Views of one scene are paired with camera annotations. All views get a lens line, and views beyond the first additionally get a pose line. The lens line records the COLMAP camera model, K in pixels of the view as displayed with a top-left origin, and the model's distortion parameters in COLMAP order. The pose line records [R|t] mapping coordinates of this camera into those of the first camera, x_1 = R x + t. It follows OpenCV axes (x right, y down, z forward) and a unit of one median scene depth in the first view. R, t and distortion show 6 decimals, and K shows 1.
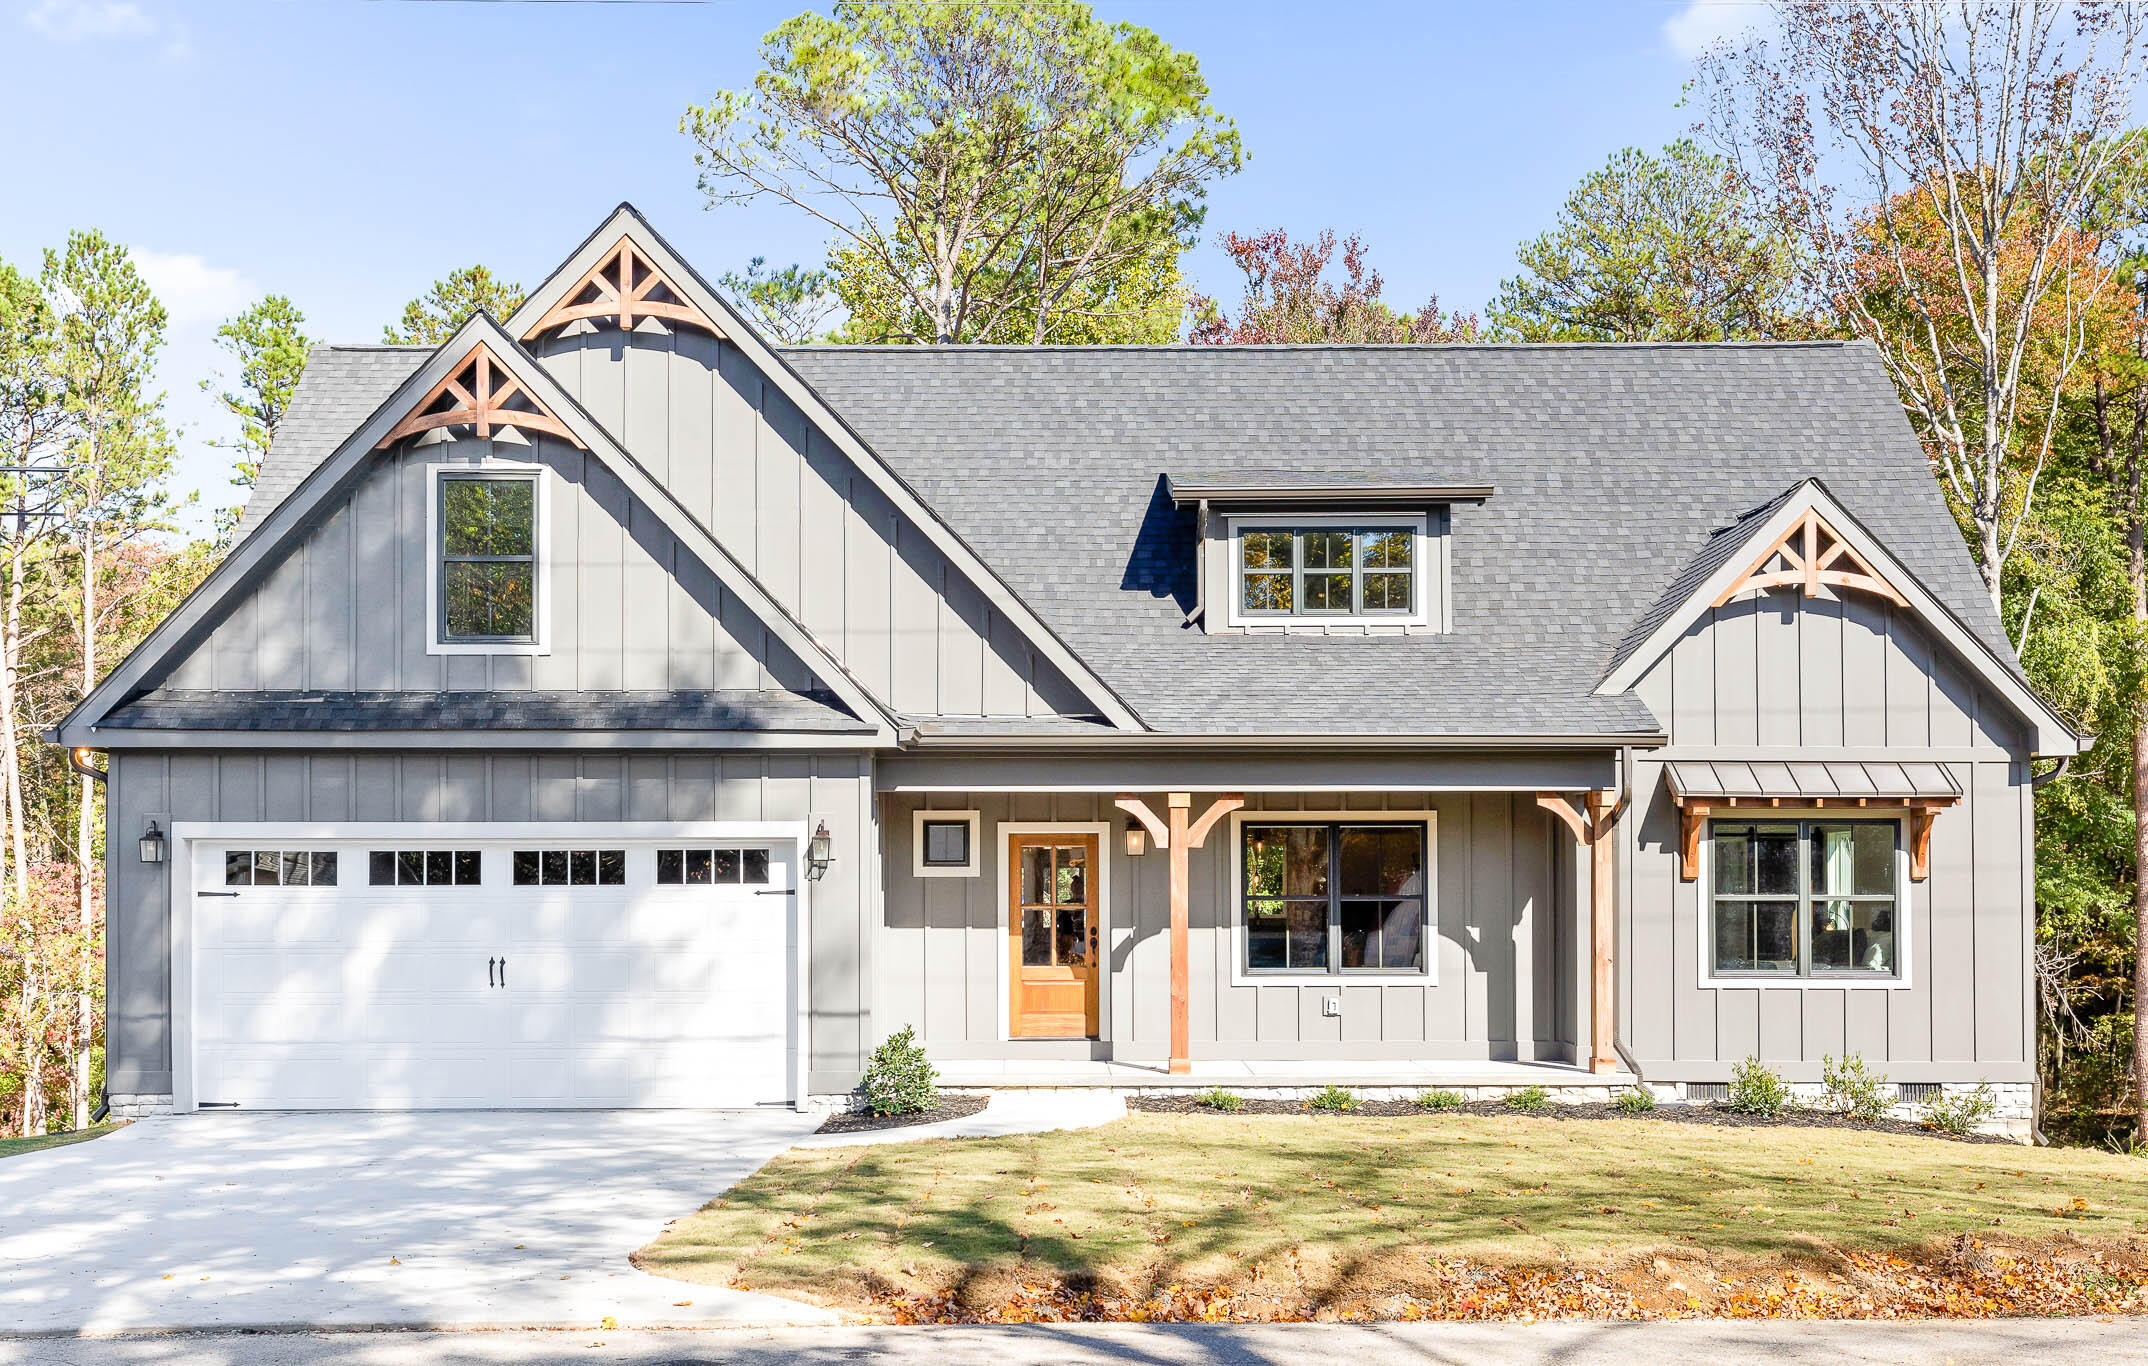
lens RADIAL K [[2212.6, 0, 1074.0], [0, 2212.6, 683.0], [0, 0, 1]] dist [-0.001538, -0.002169]
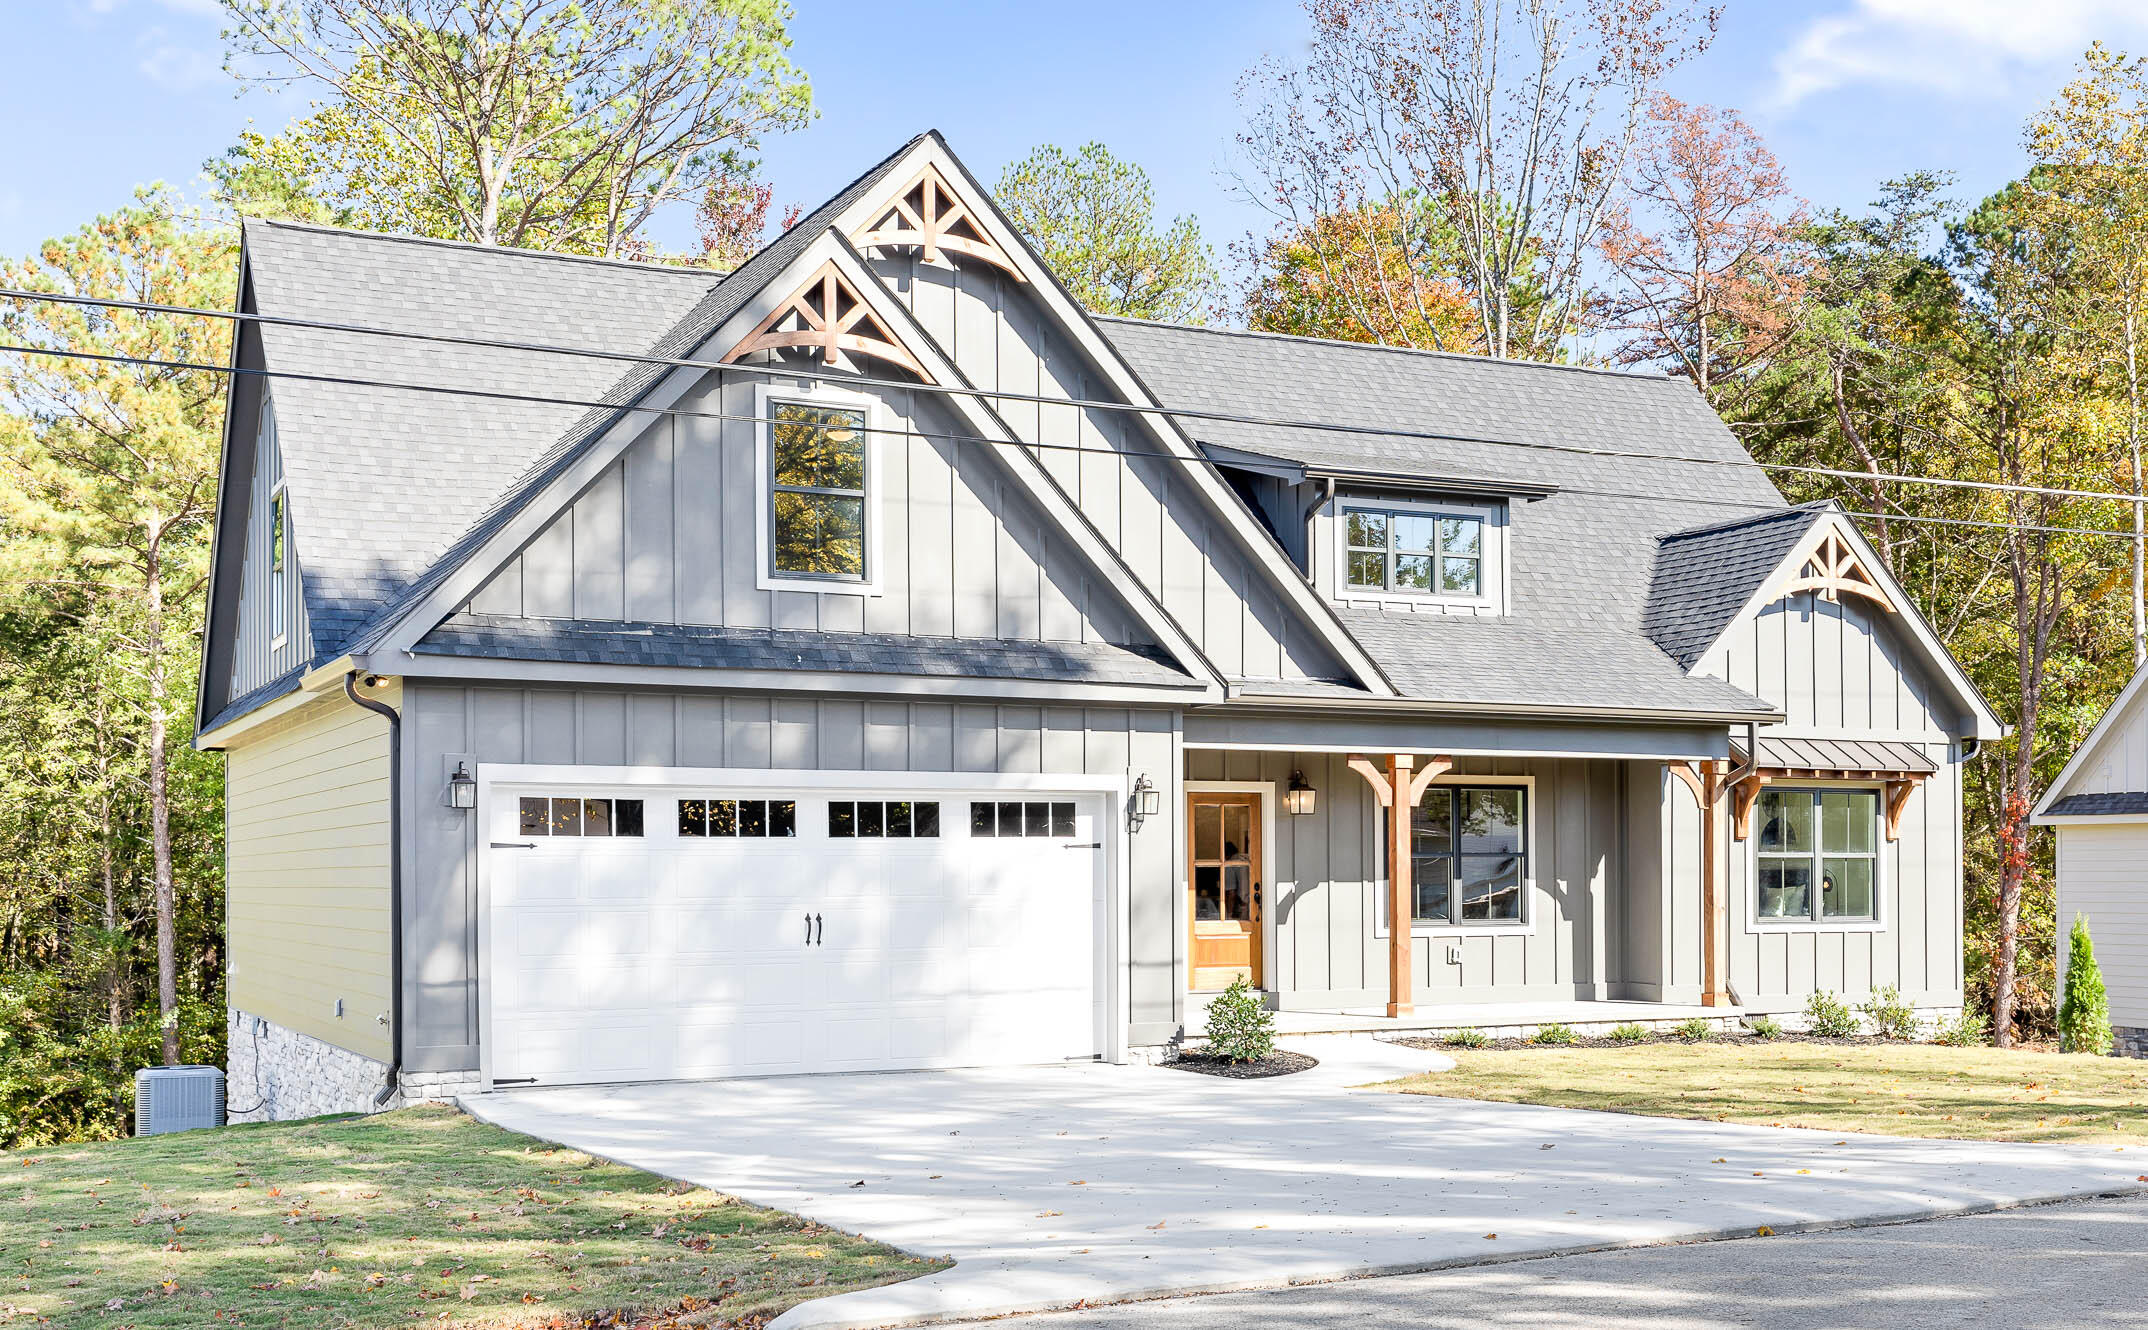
lens RADIAL K [[2258.1, 0, 1077.3], [0, 2258.1, 688.7], [0, 0, 1]] dist [-0.015615, -0.018234]
pose [[0.909123, 0.033366, 0.415190, -0.537063], [-0.039225, 0.999215, 0.005587, 0.017713], [-0.414677, -0.021365, 0.909718, 0.075730]]
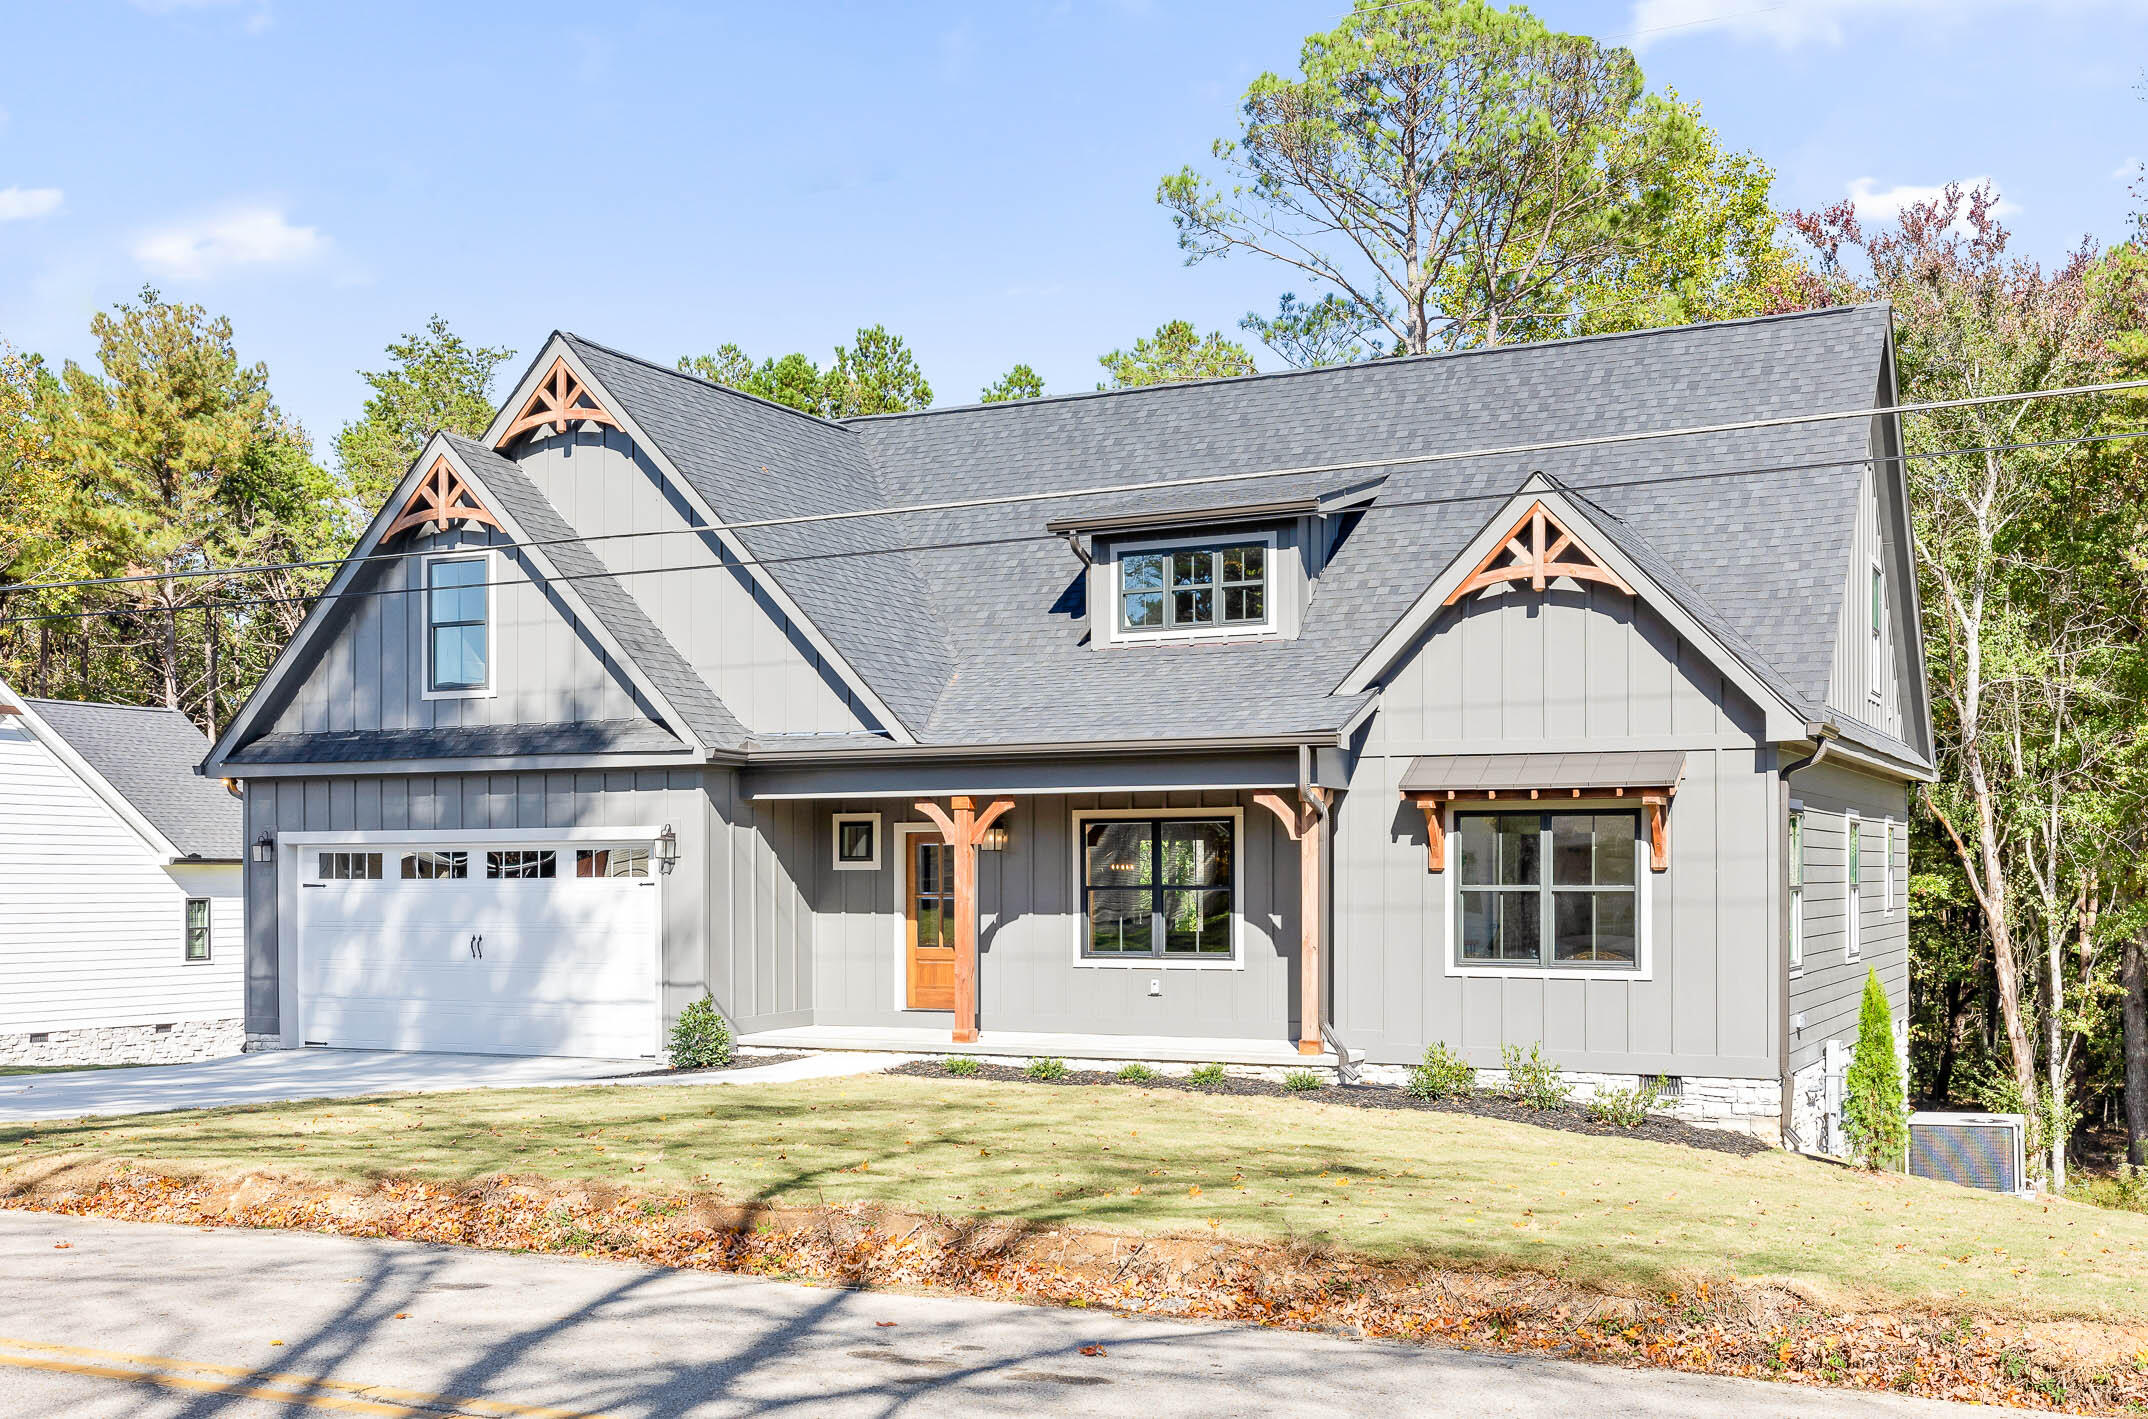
lens RADIAL K [[2113.1, 0, 1157.5], [0, 2113.1, 698.4], [0, 0, 1]] dist [0.000064, 0.010527]
pose [[0.909886, -0.036869, -0.413218, 0.579972], [0.041684, 0.999127, 0.002641, 0.000625], [0.412760, -0.019628, 0.910628, 0.051500]]
